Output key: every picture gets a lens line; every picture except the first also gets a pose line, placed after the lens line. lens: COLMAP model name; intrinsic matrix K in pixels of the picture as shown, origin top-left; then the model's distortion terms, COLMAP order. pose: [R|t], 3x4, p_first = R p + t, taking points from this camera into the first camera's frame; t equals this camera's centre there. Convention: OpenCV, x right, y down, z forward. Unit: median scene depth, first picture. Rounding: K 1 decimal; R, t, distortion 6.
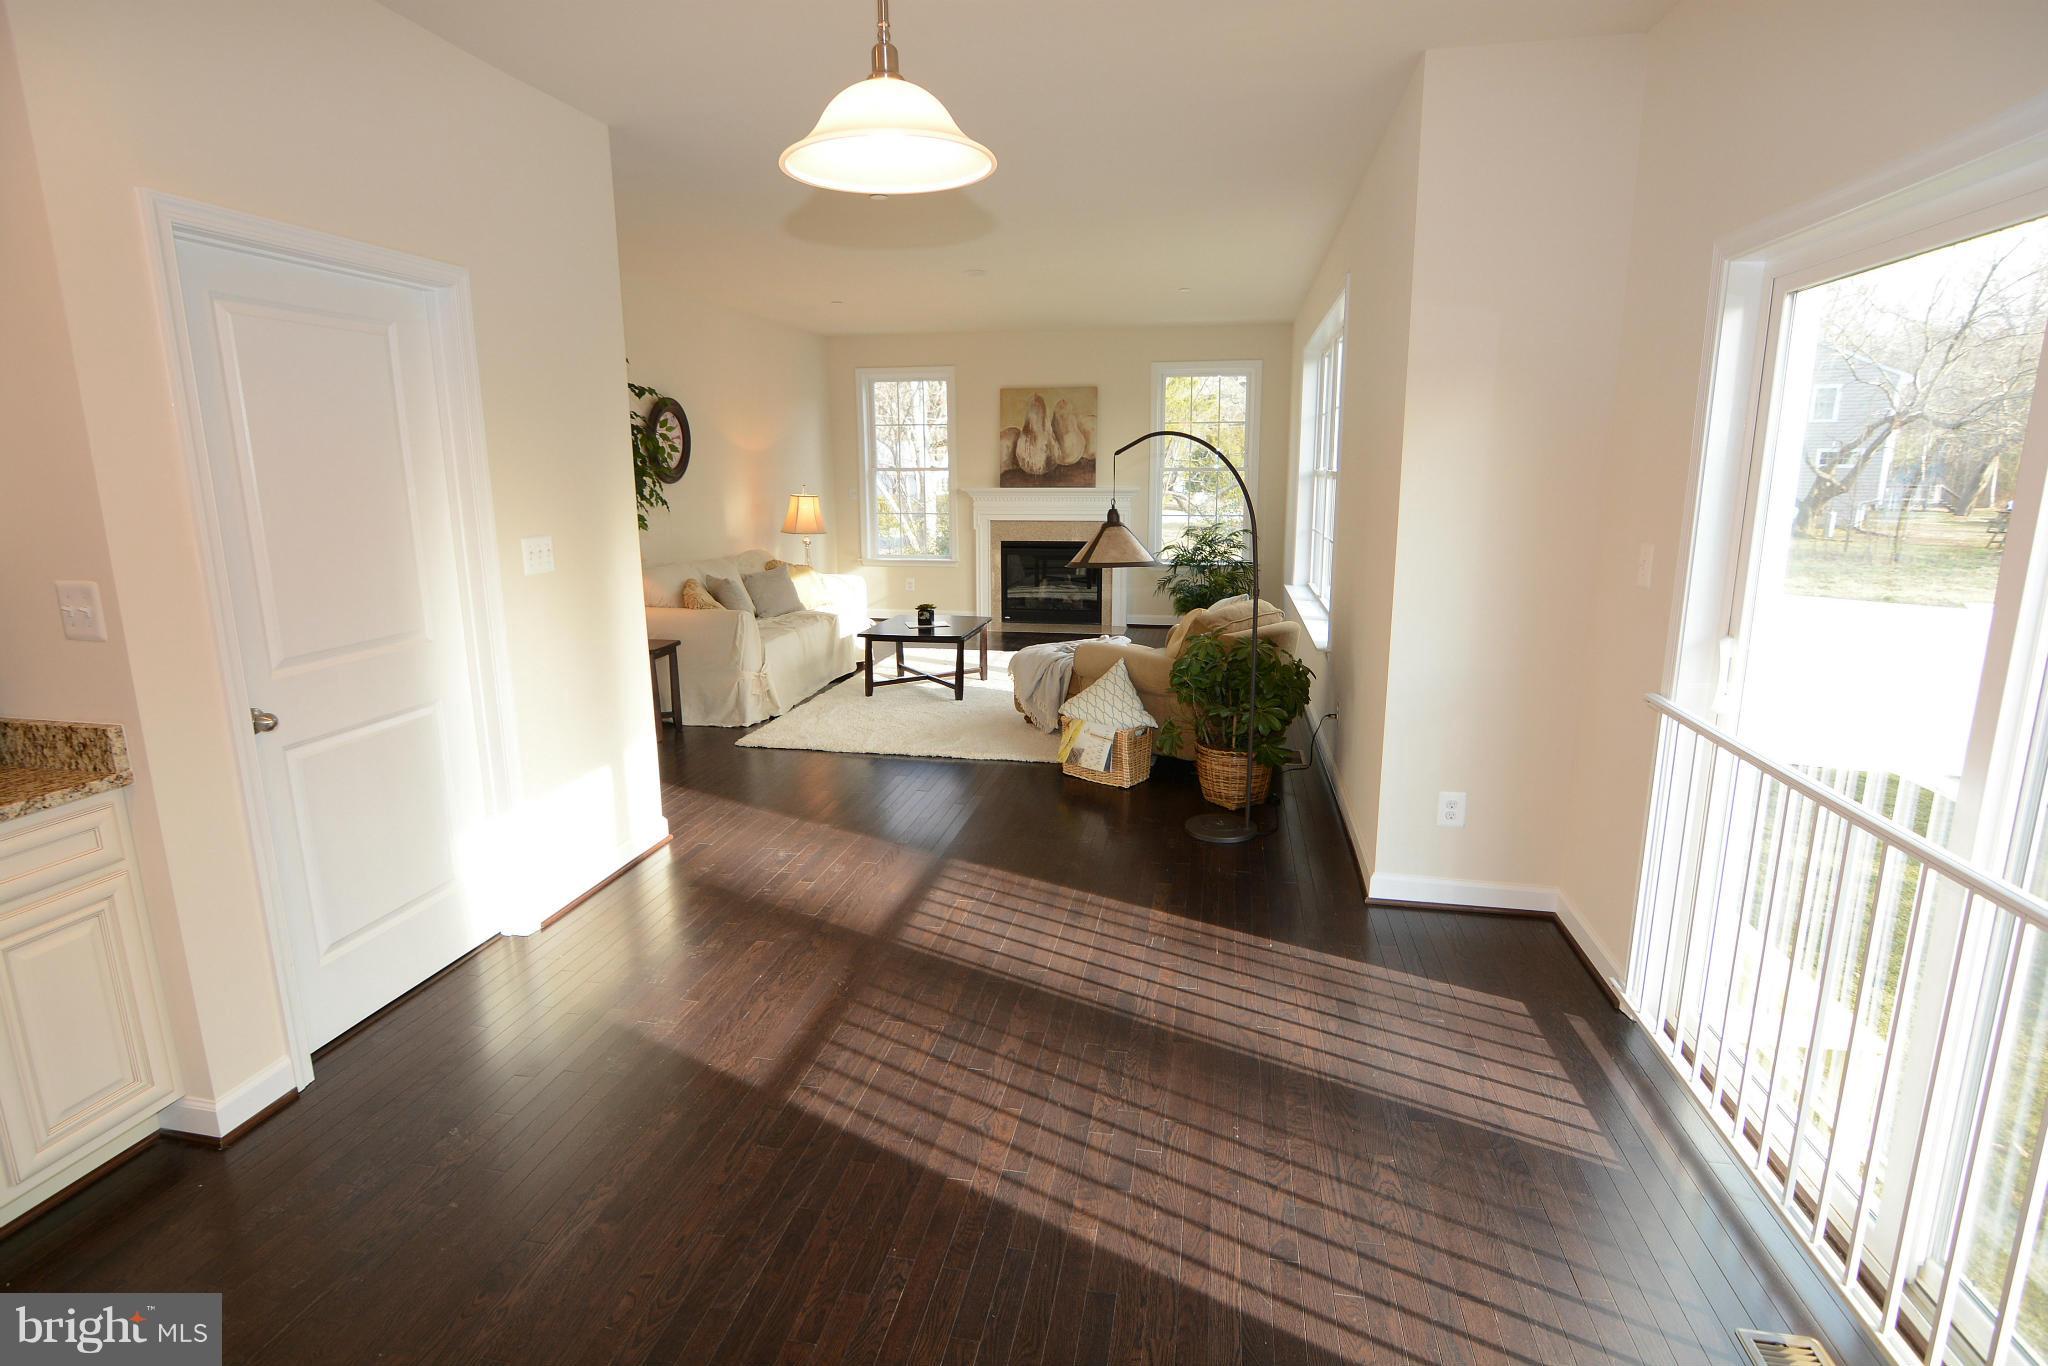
lens RADIAL K [[1002.4, 0, 1028.7], [0, 1002.4, 675.9], [0, 0, 1]] dist [-0.021907, 0.000464]
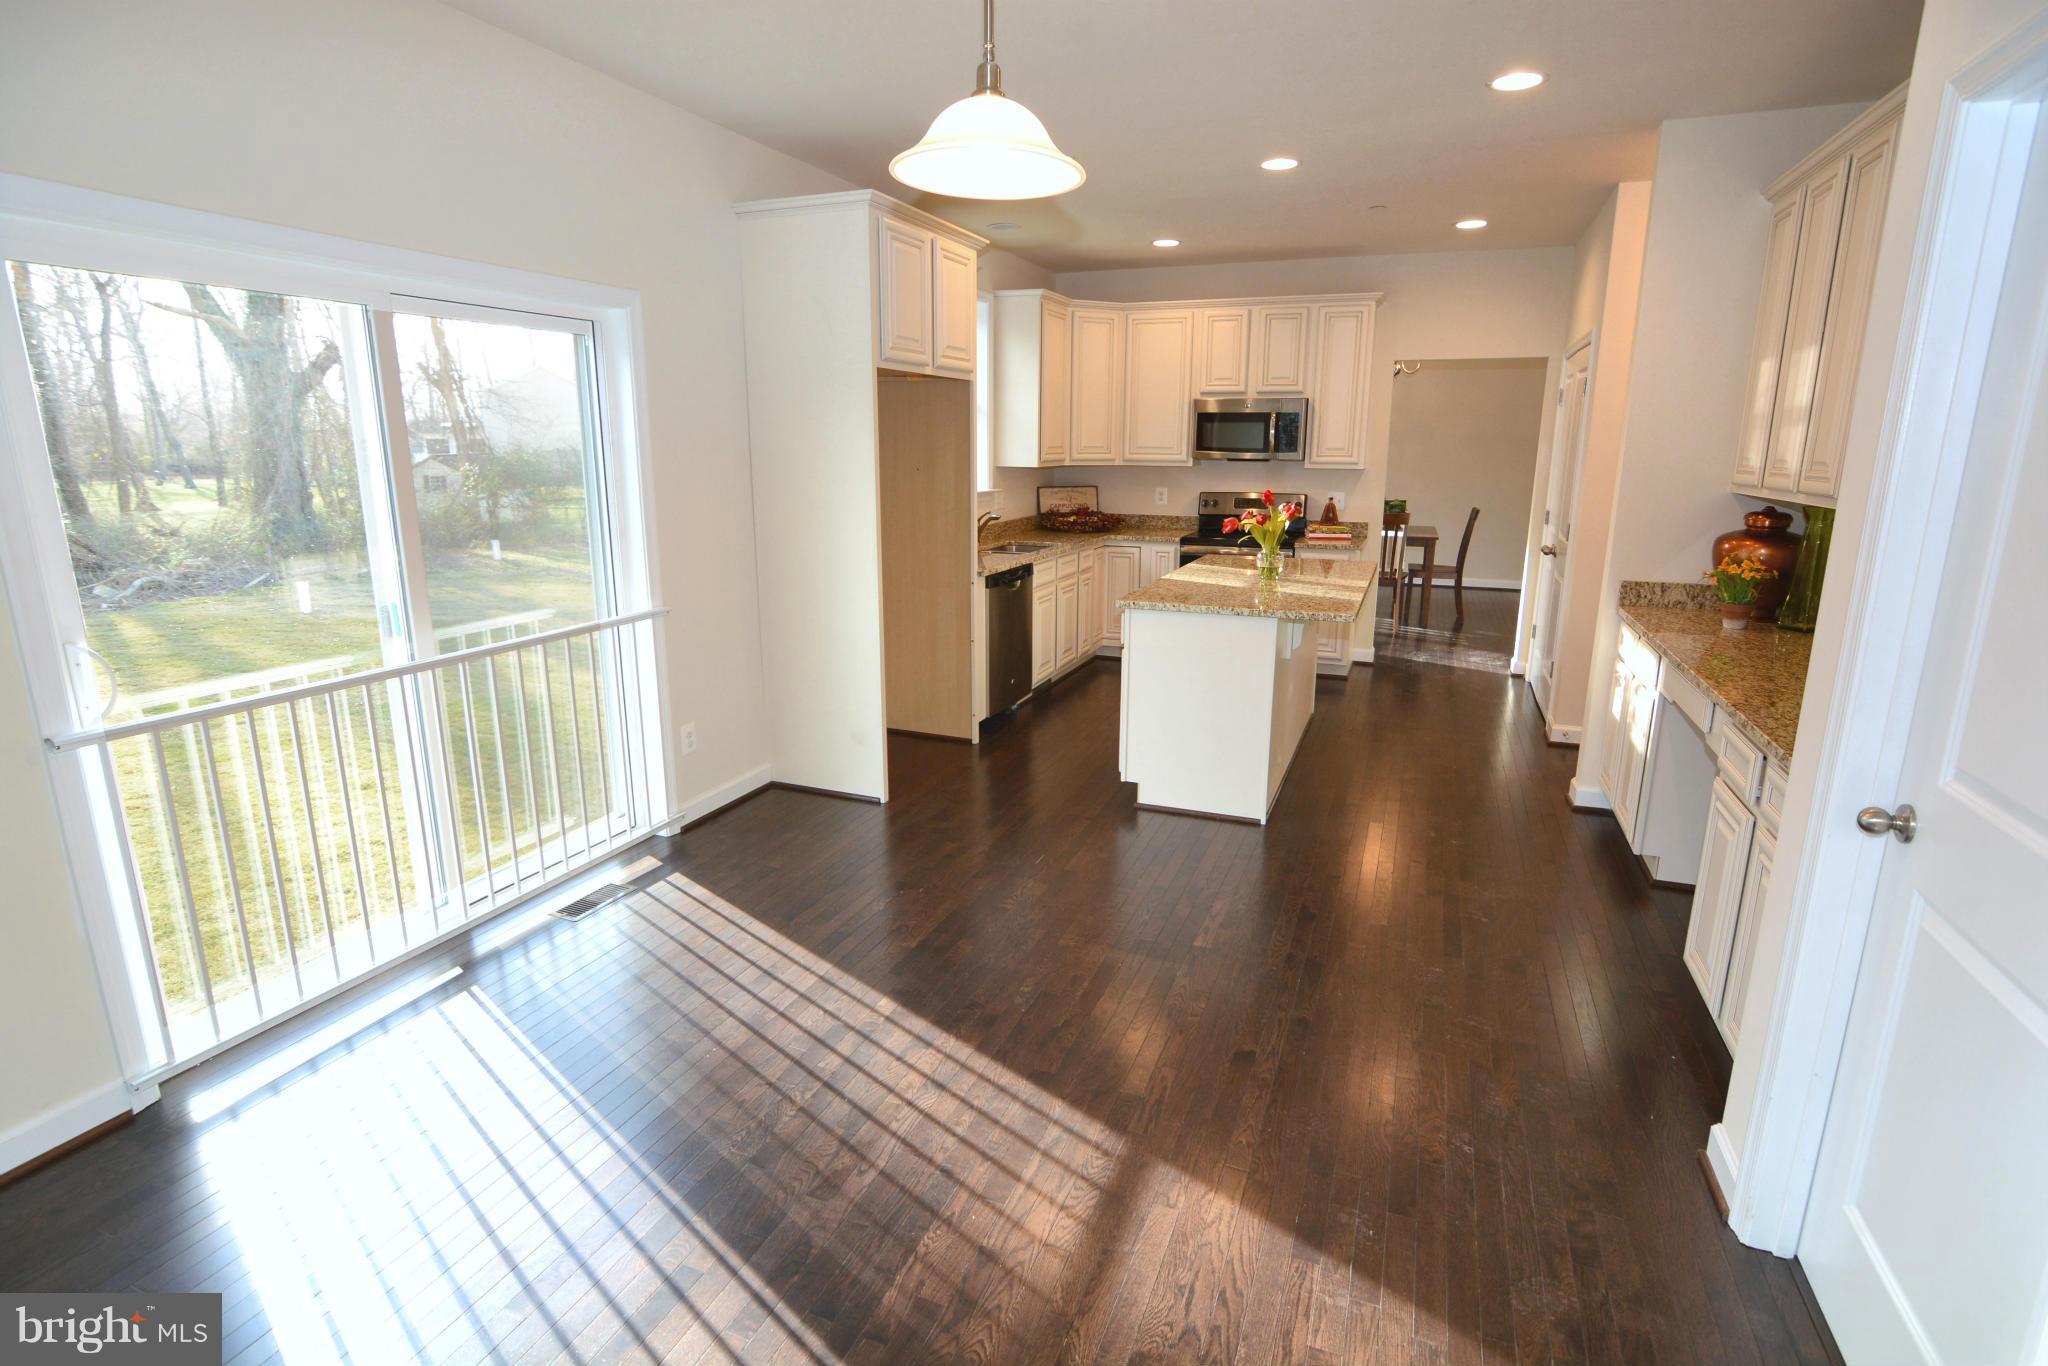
lens RADIAL K [[1002.4, 0, 1028.7], [0, 1002.4, 675.9], [0, 0, 1]] dist [-0.021907, 0.000464]
pose [[-0.981550, -0.041703, 0.186602, -0.115009], [0.041115, 0.907062, 0.418985, -0.130988], [-0.186732, 0.418927, -0.888612, 0.614625]]
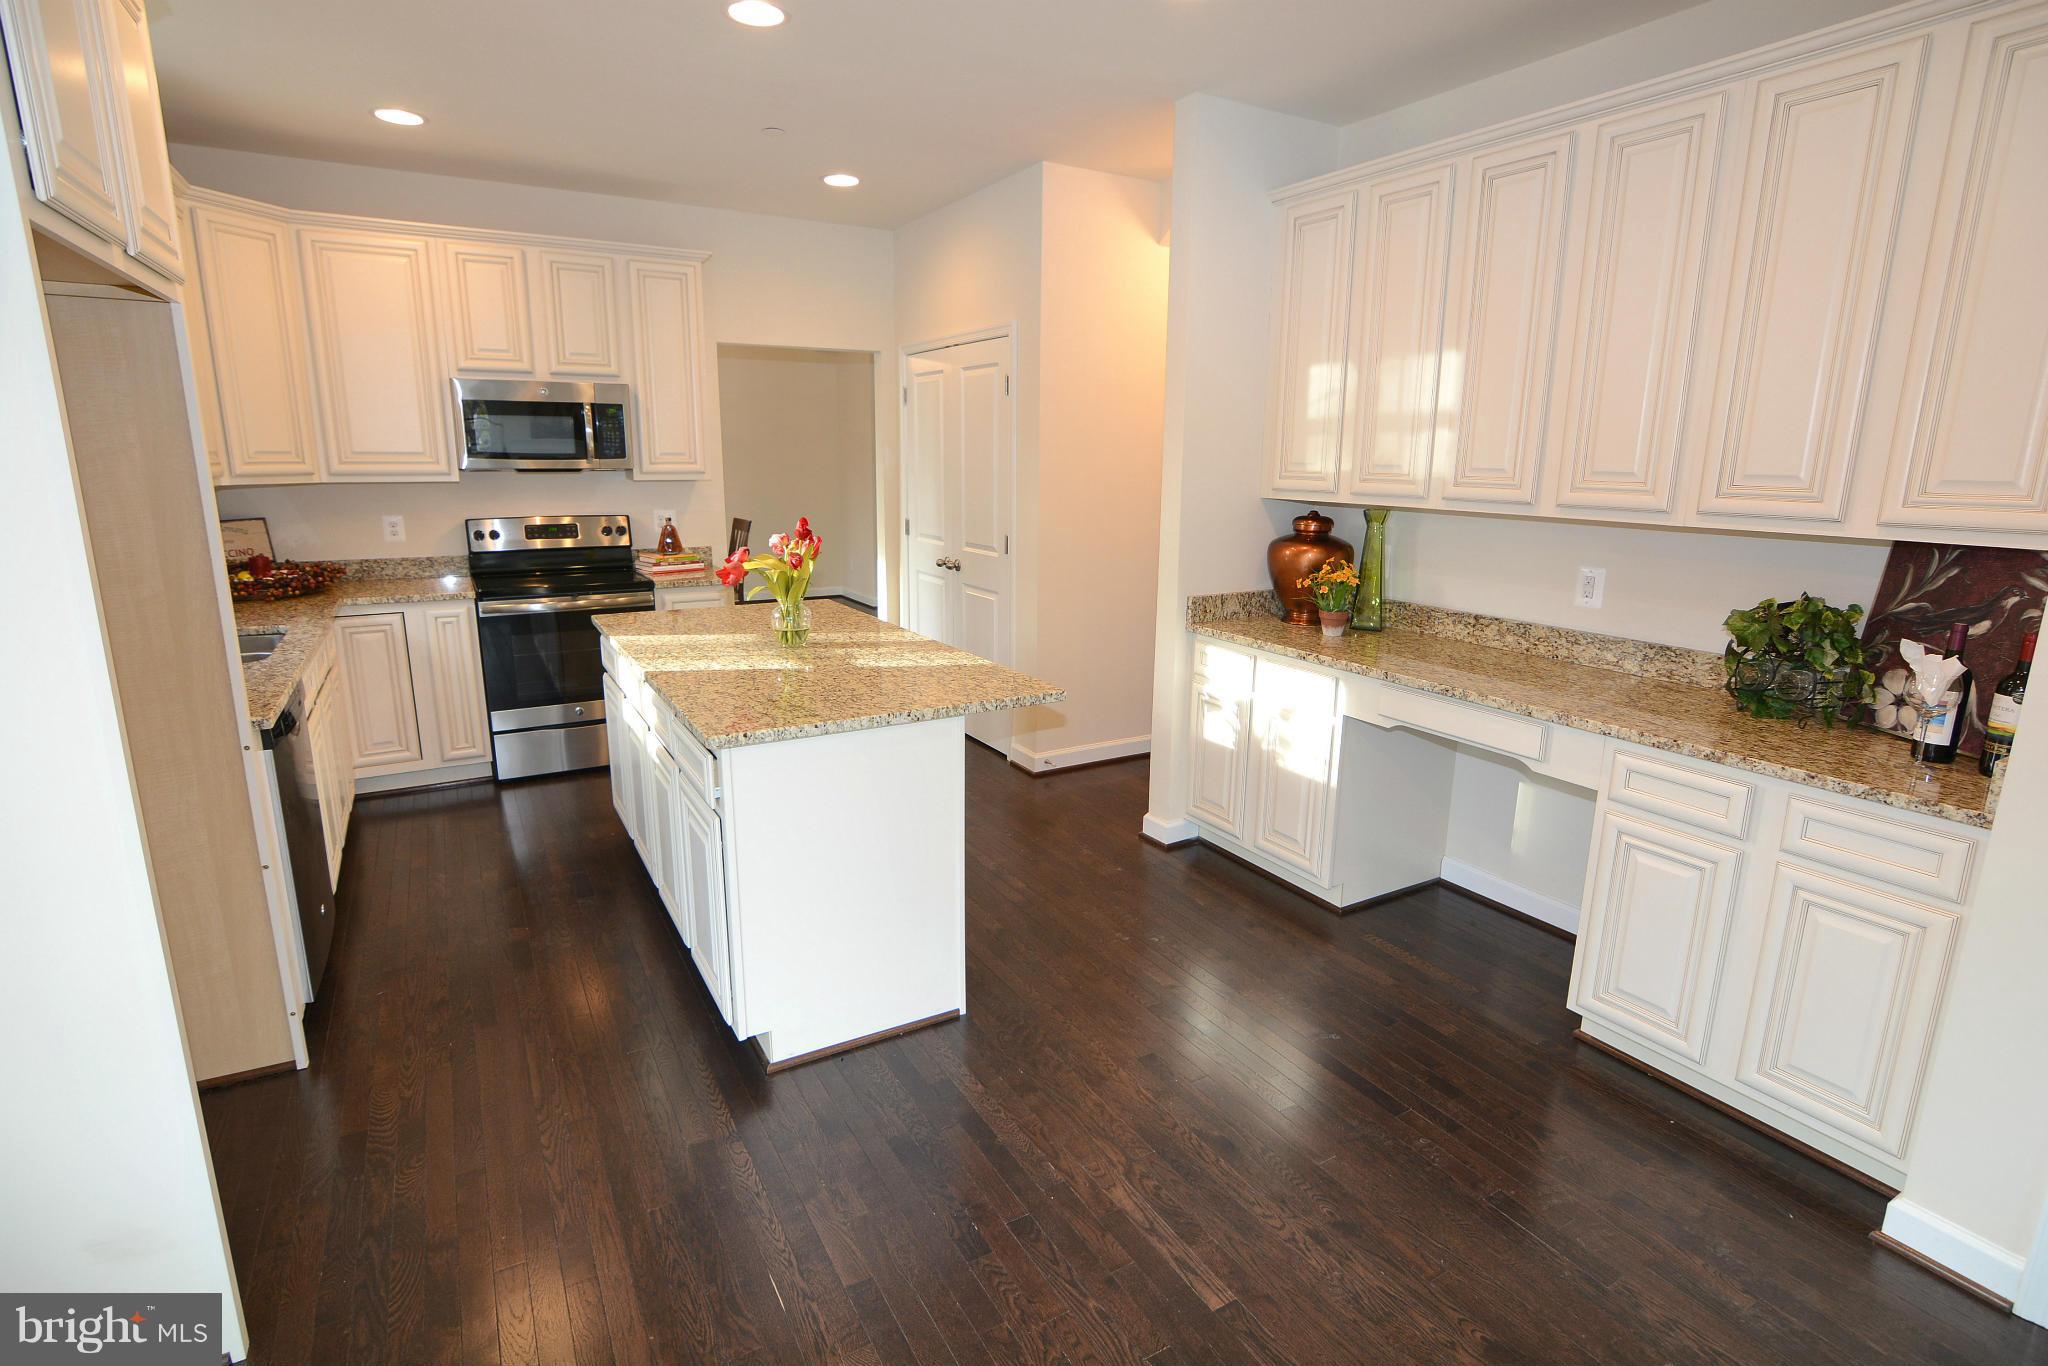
lens RADIAL K [[1002.4, 0, 1028.7], [0, 1002.4, 675.9], [0, 0, 1]] dist [-0.021907, 0.000464]
pose [[-0.758612, 0.140061, -0.636311, 0.080420], [-0.140345, 0.918567, 0.369509, -0.068164], [0.636248, 0.369617, -0.677179, 0.319260]]
